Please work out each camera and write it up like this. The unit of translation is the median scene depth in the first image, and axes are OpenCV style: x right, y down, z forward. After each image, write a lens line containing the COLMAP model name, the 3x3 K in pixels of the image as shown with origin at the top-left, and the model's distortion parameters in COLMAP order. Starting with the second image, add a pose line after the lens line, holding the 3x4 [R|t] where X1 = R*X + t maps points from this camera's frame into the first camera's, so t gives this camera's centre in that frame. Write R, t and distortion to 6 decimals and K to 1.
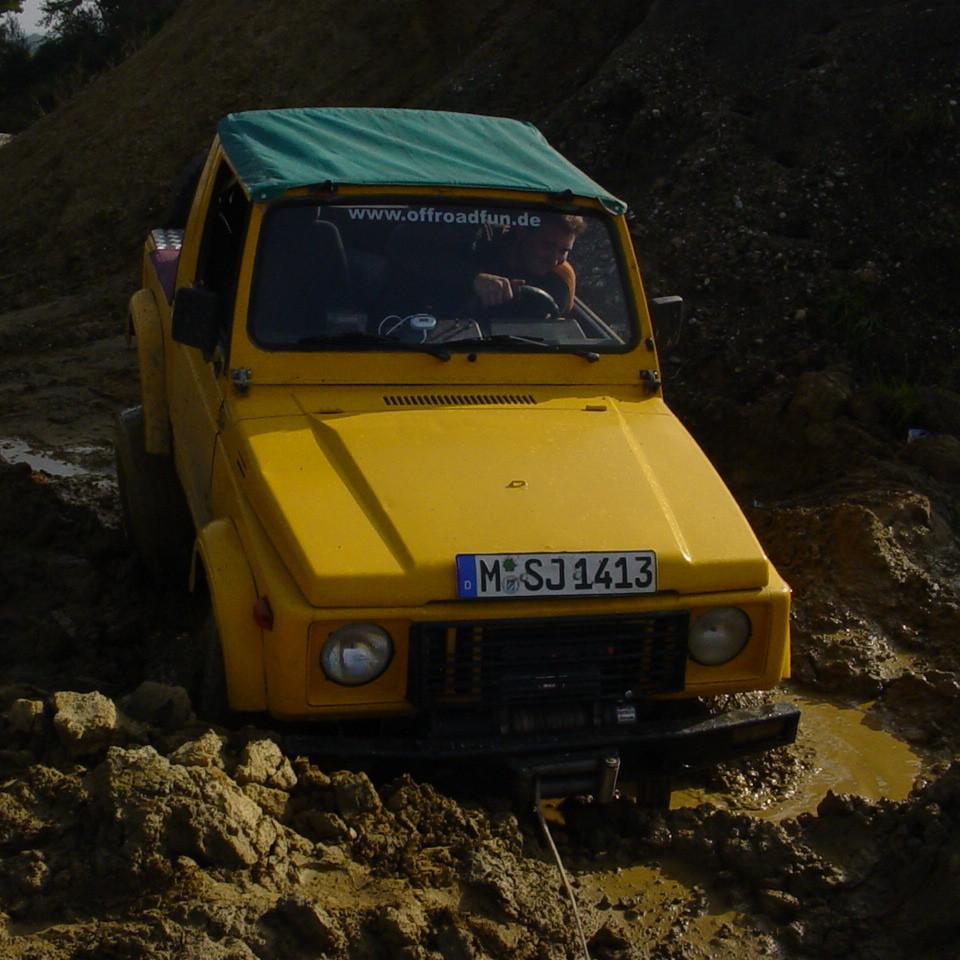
lens RADIAL K [[1586.9, 0, 494.6], [0, 1586.9, 451.0], [0, 0, 1]] dist [-0.183822, 0.173502]
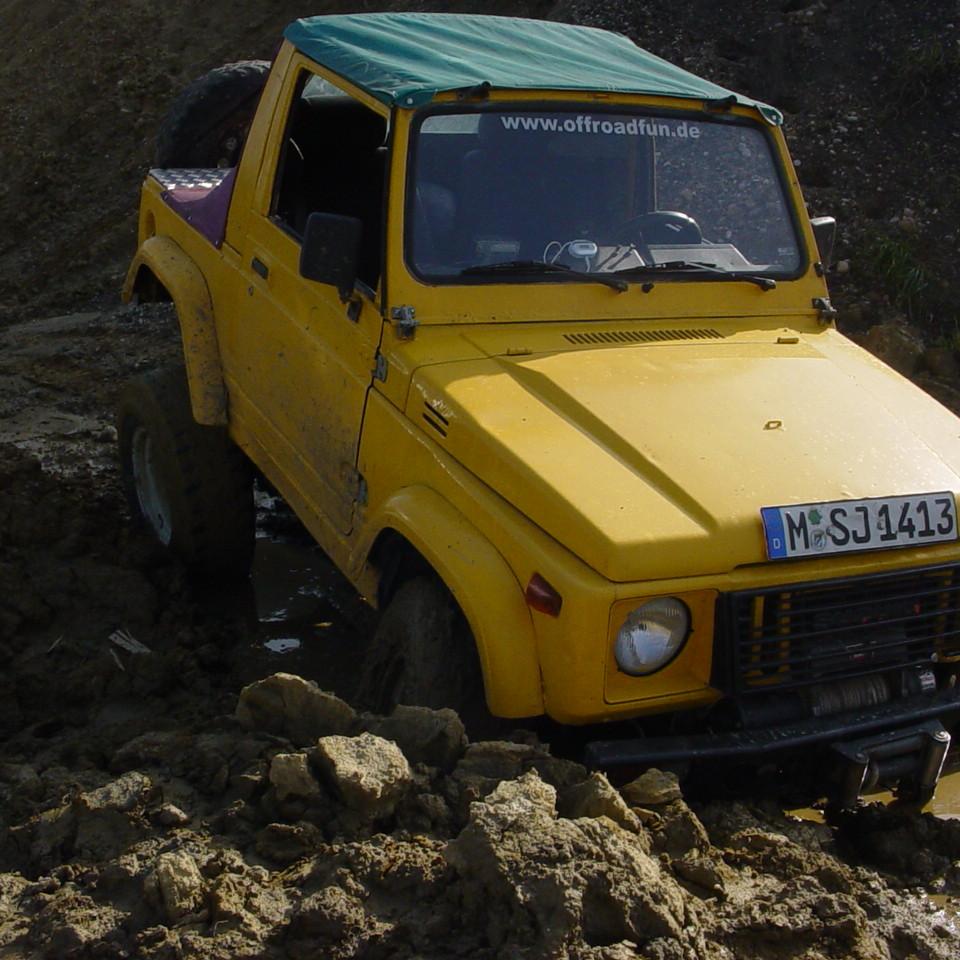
lens RADIAL K [[1586.9, 0, 494.6], [0, 1586.9, 451.0], [0, 0, 1]] dist [-0.183822, 0.173502]
pose [[0.978269, -0.045755, 0.202226, -0.241982], [0.047698, 0.998851, -0.004744, 0.019242], [-0.201776, 0.014287, 0.979327, 0.180625]]
